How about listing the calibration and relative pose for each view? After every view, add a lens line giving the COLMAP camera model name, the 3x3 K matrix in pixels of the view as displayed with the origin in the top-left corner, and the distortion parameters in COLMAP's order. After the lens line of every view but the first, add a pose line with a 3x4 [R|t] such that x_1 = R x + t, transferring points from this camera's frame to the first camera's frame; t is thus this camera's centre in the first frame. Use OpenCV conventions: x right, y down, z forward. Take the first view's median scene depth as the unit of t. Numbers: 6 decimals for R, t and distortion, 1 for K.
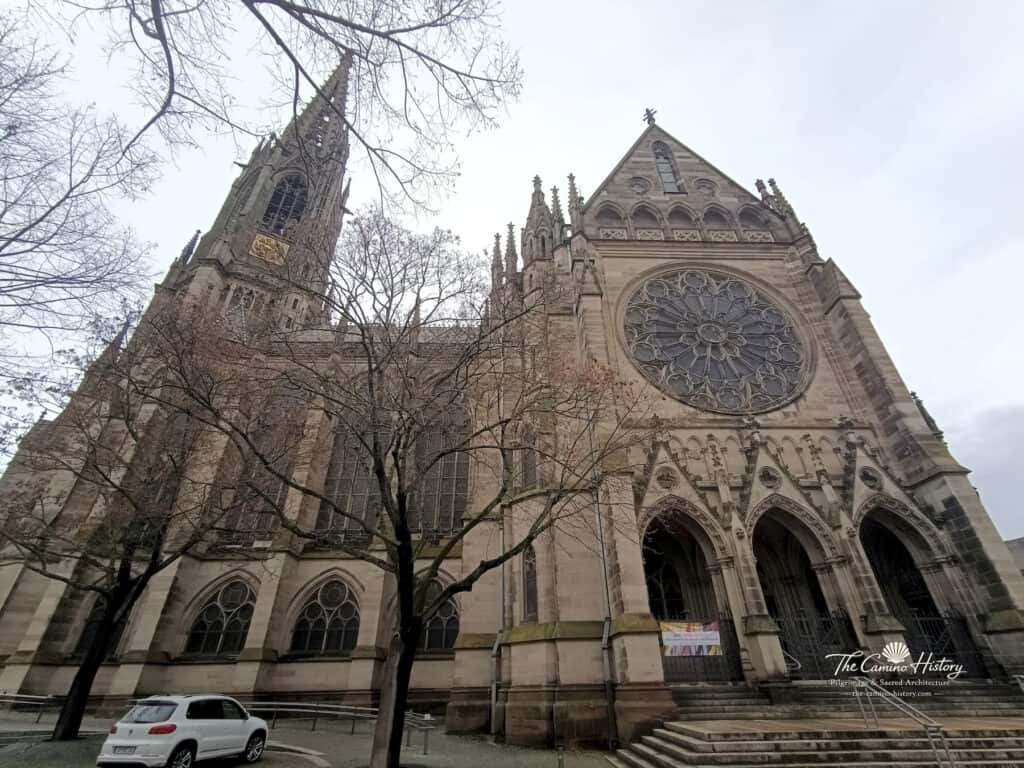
lens RADIAL K [[467.1, 0, 513.0], [0, 467.1, 393.2], [0, 0, 1]] dist [0.002287, 0.001060]
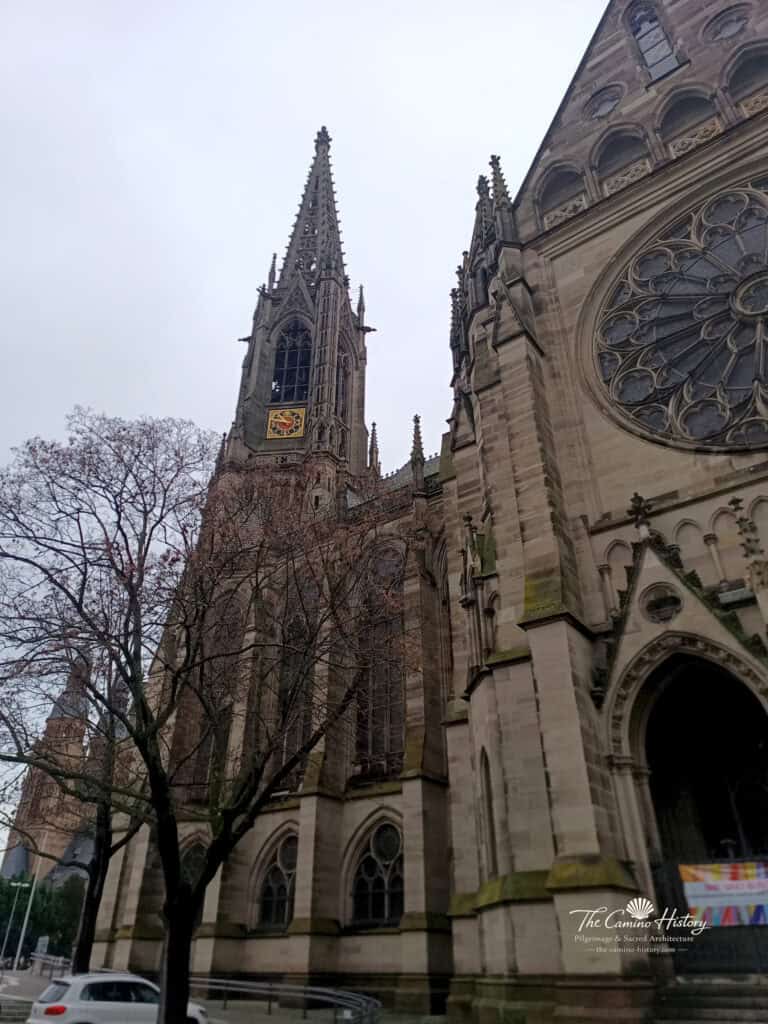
lens RADIAL K [[691.0, 0, 379.6], [0, 691.0, 509.9], [0, 0, 1]] dist [0.055717, -0.054151]
pose [[0.783699, -0.325666, -0.528921, 0.473362], [0.317849, 0.941859, -0.108964, 0.051983], [0.533655, -0.082722, 0.841647, 0.107537]]
